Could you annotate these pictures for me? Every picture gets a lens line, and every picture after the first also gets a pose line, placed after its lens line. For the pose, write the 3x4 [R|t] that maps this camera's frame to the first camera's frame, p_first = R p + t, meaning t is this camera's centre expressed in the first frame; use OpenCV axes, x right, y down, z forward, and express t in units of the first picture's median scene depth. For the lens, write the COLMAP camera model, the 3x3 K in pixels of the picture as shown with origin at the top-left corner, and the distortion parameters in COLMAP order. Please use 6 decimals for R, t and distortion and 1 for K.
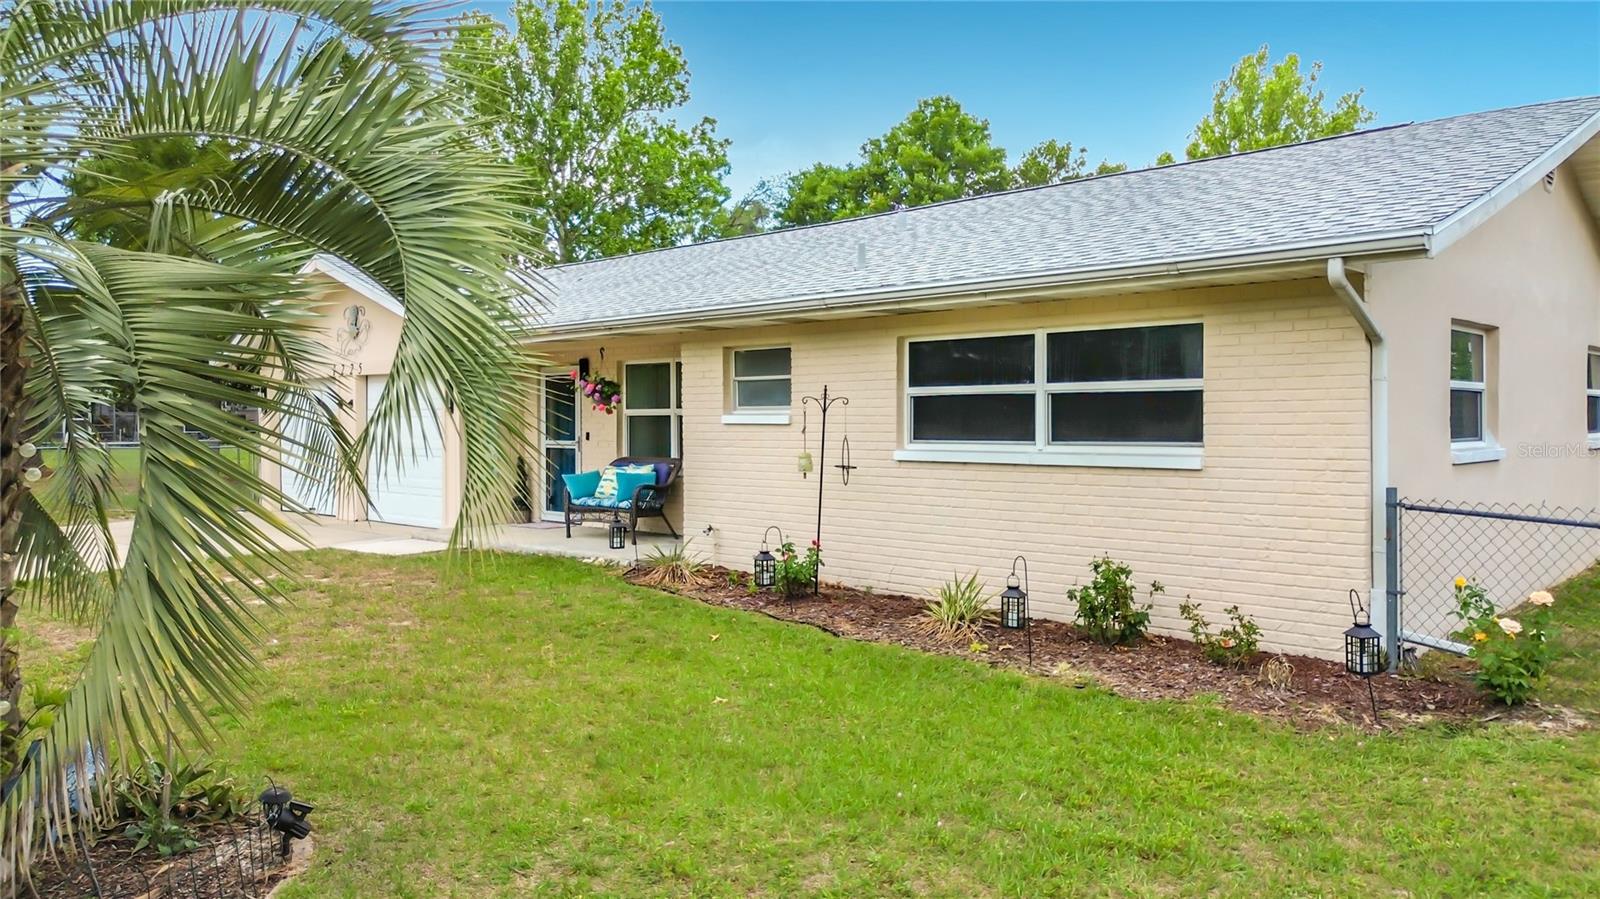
lens RADIAL K [[1182.4, 0, 795.2], [0, 1182.4, 492.0], [0, 0, 1]] dist [0.022094, -0.004164]
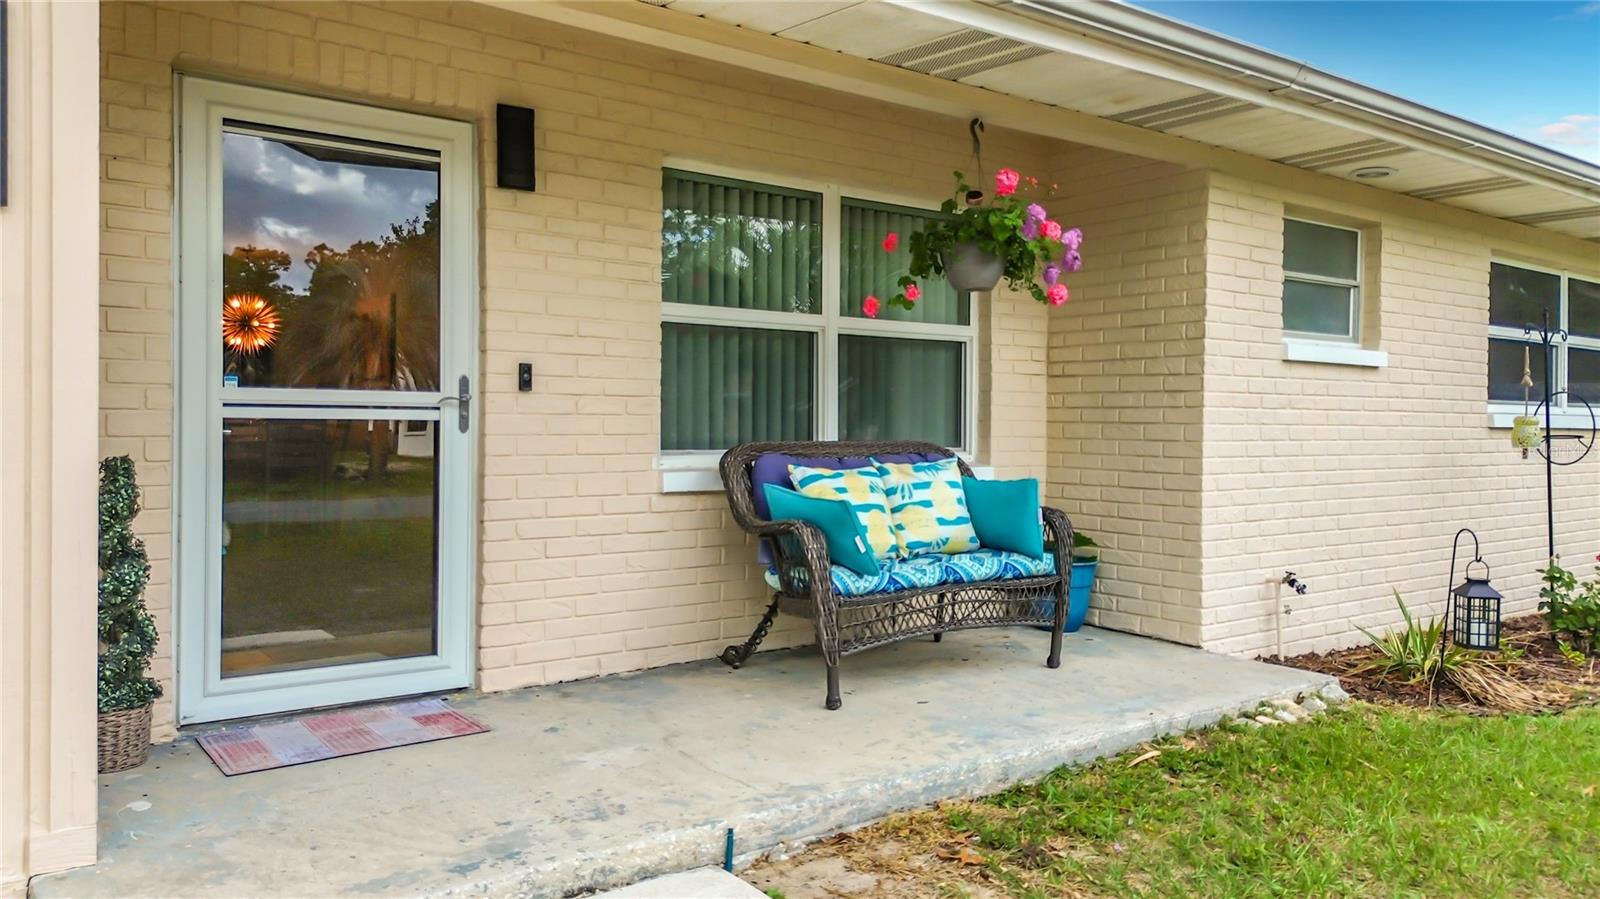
lens RADIAL K [[1121.0, 0, 790.7], [0, 1121.0, 446.6], [0, 0, 1]] dist [0.025349, -0.003958]
pose [[0.167741, -0.014131, 0.985730, -0.700396], [0.053295, 0.998565, 0.005246, -0.045166], [-0.984389, 0.051654, 0.168254, 1.424910]]
